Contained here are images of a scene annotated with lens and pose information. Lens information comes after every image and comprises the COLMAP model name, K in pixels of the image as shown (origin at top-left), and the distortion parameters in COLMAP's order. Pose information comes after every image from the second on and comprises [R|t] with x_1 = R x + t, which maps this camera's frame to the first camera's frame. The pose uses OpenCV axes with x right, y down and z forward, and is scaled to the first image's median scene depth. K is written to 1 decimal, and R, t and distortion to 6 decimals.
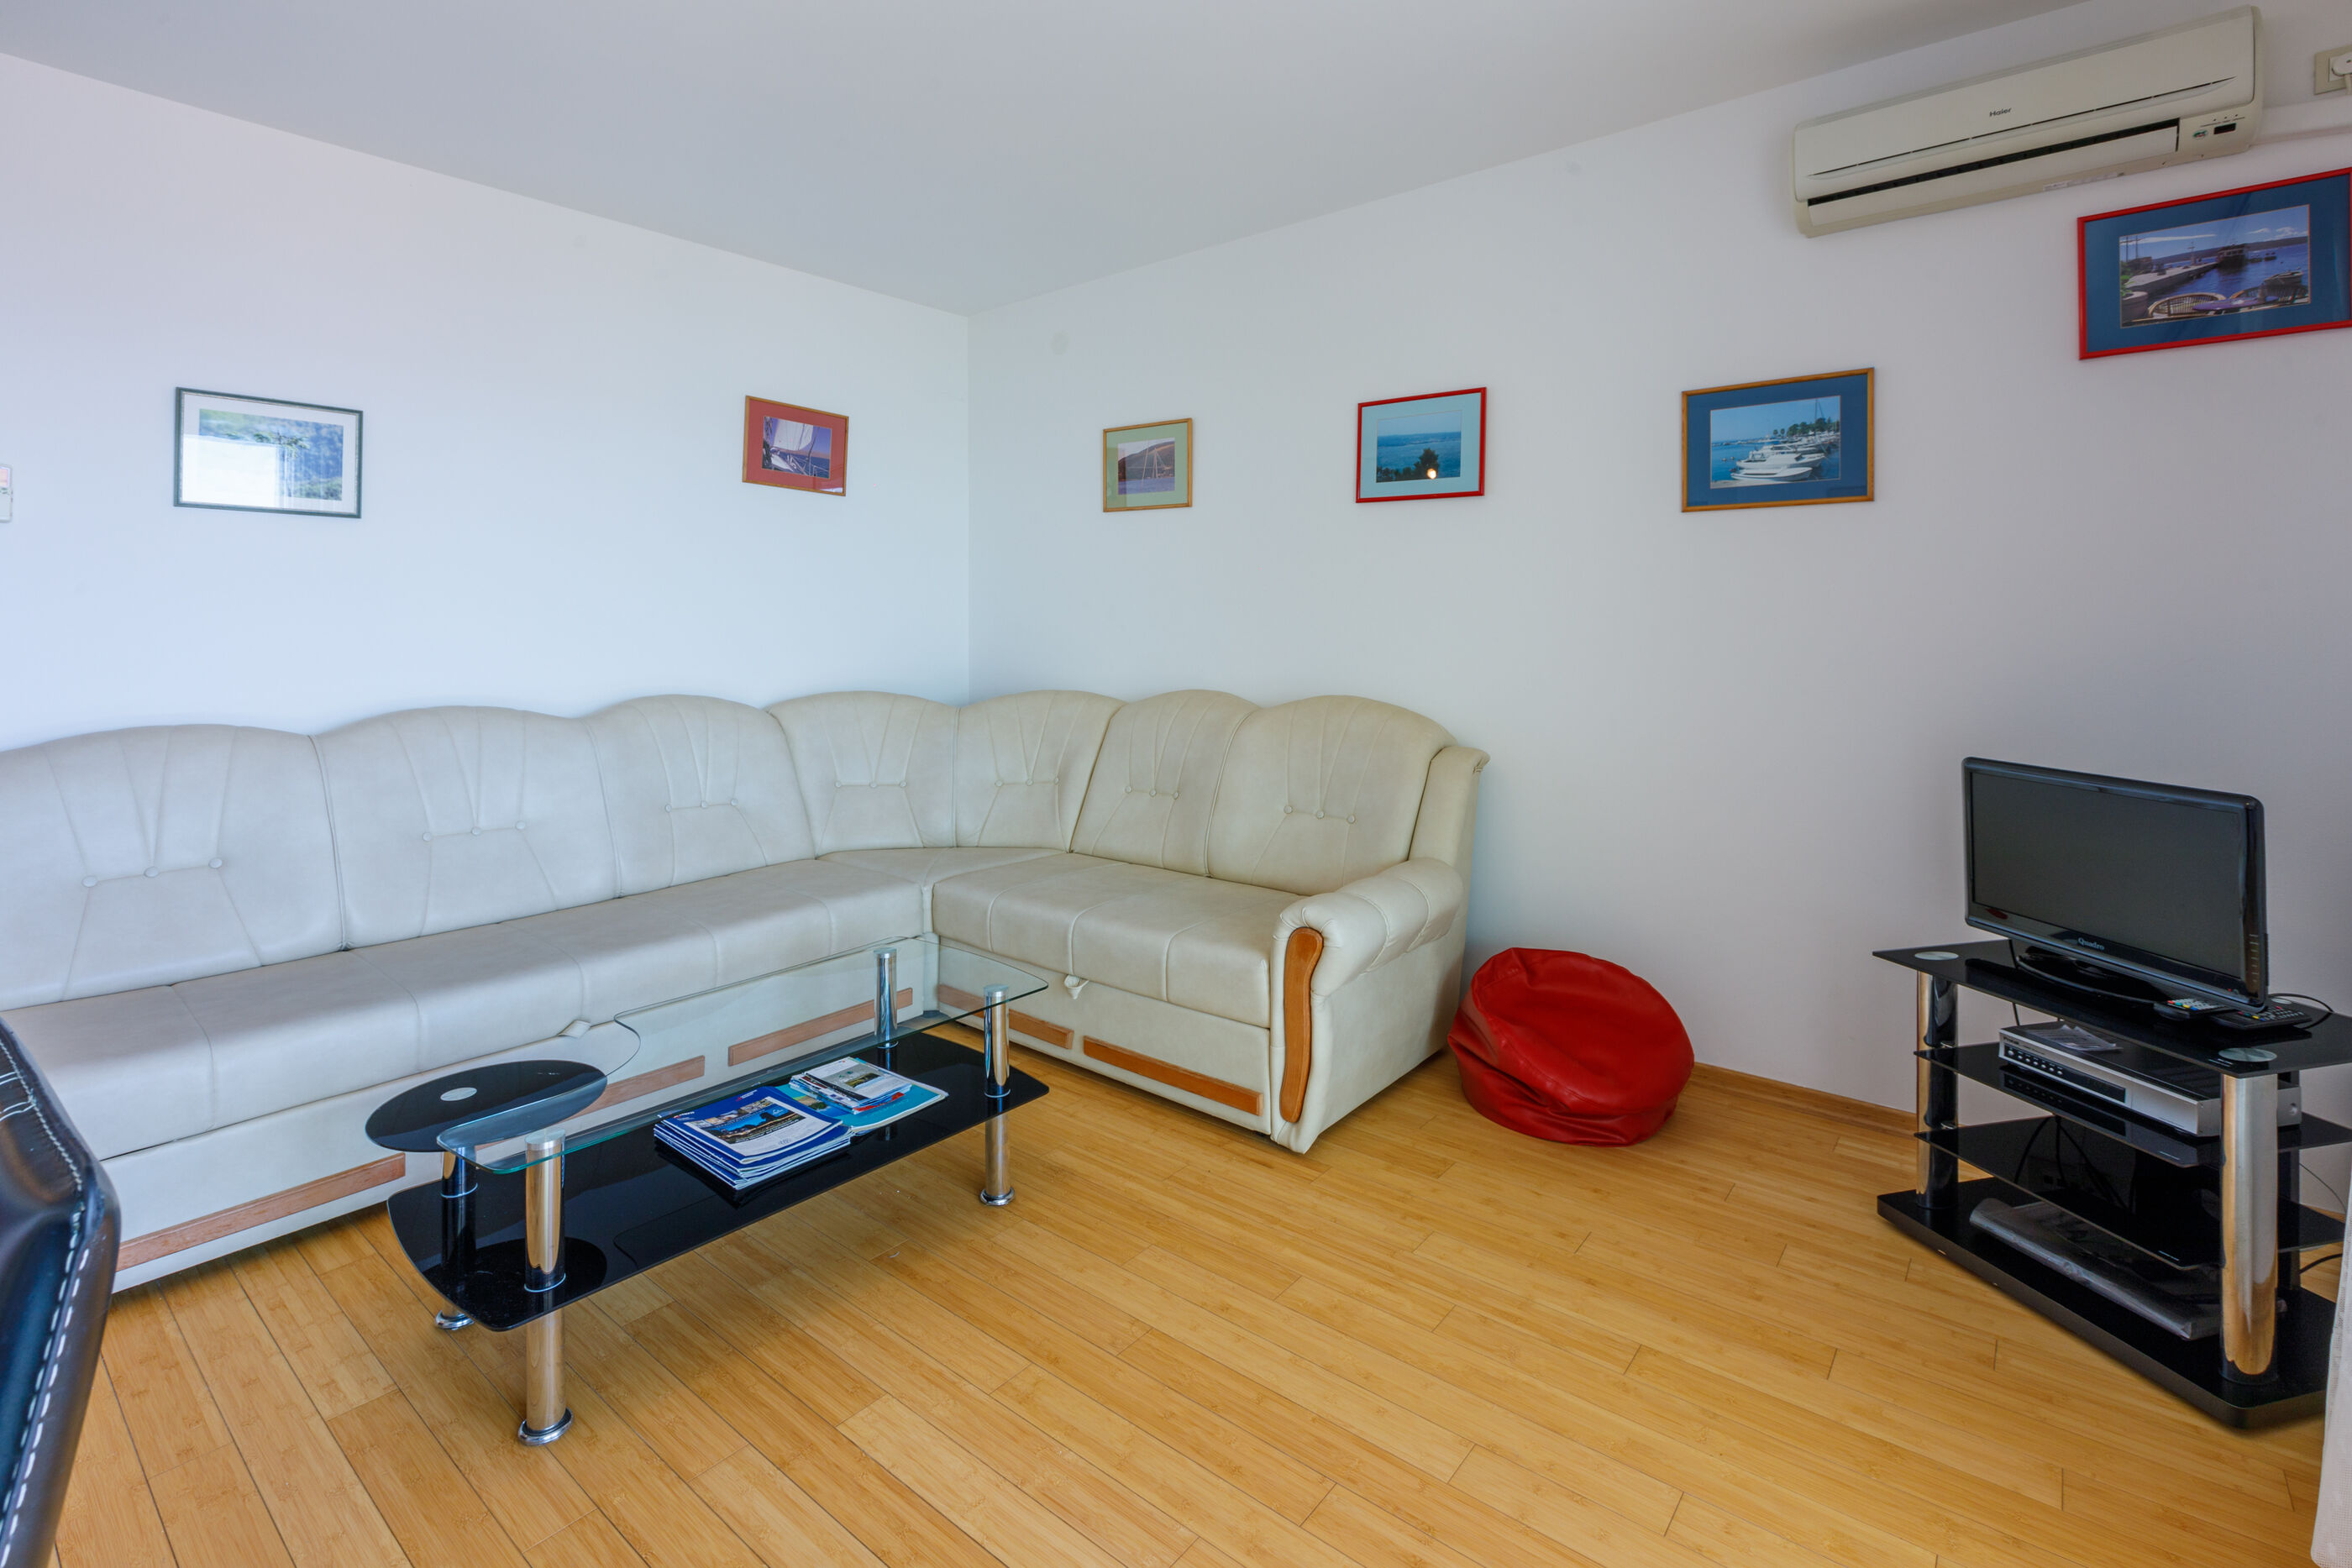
lens RADIAL K [[1087.9, 0, 1176.7], [0, 1087.9, 612.8], [0, 0, 1]] dist [-0.001140, -0.000737]
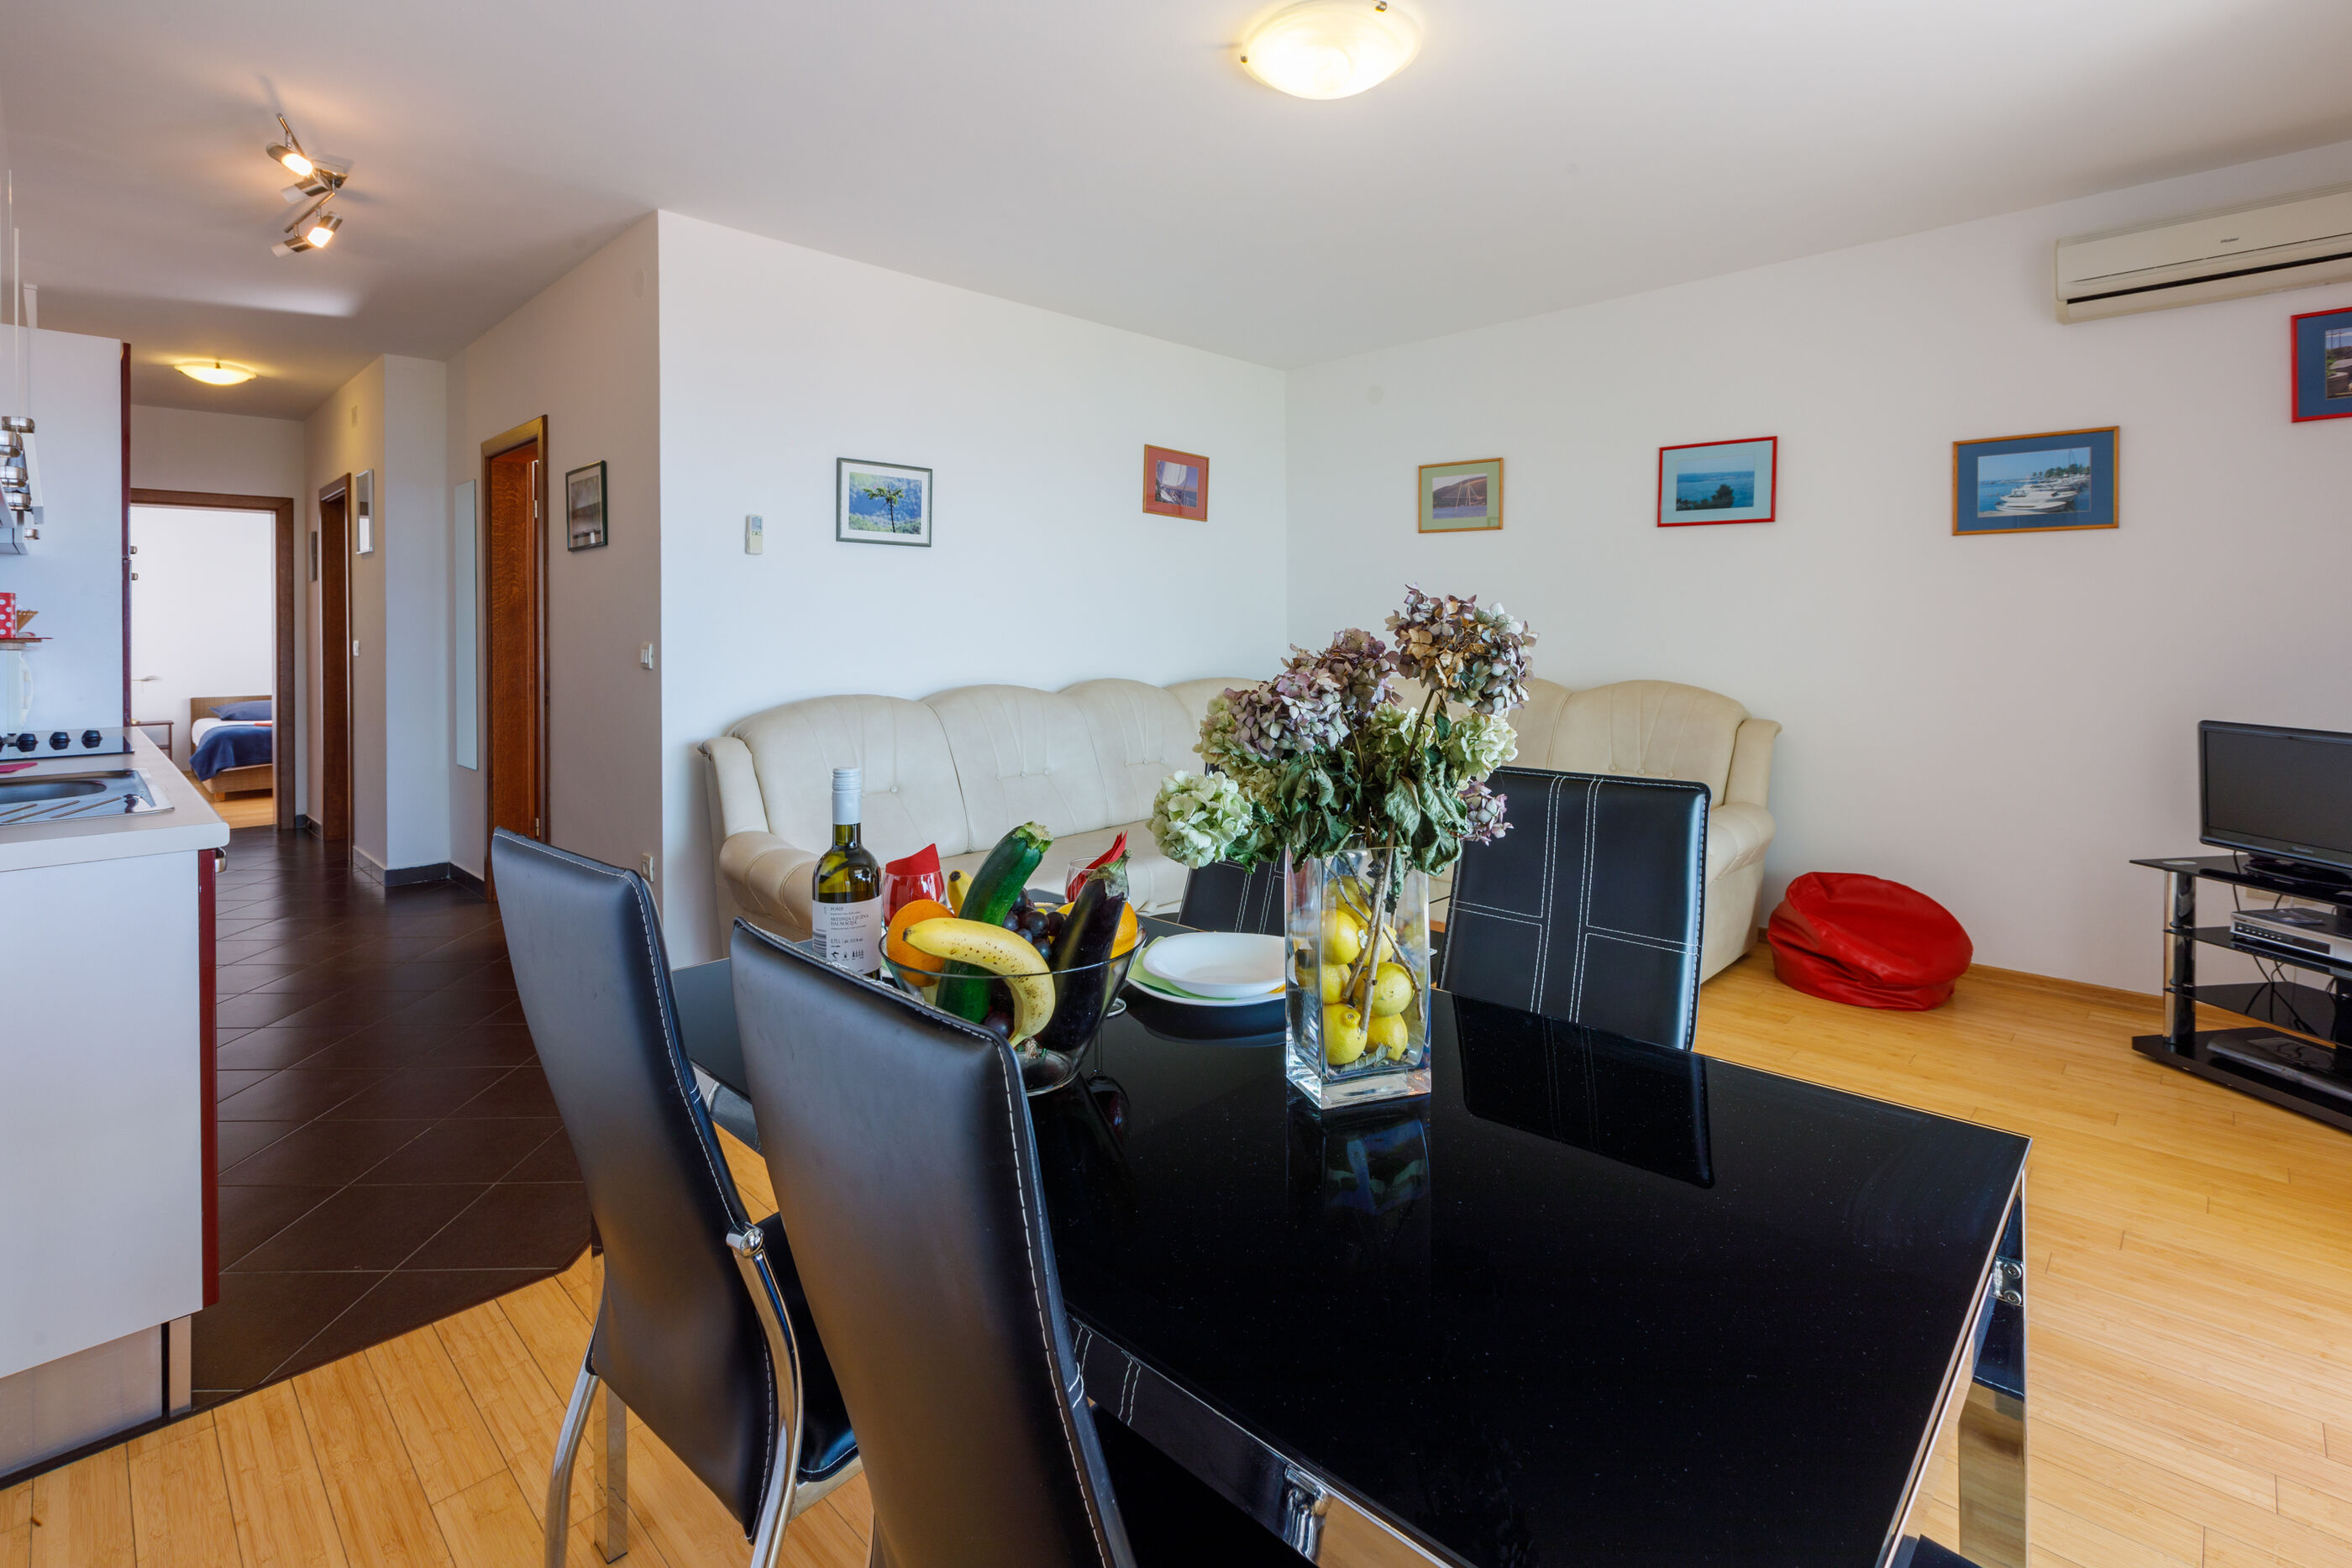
lens RADIAL K [[1088.3, 0, 1171.2], [0, 1088.3, 626.3], [0, 0, 1]] dist [-0.003114, -0.001442]
pose [[0.996221, -0.001139, -0.086847, -0.354357], [0.002042, 0.999945, 0.010301, -0.000634], [0.086830, -0.010440, 0.996168, -0.371397]]
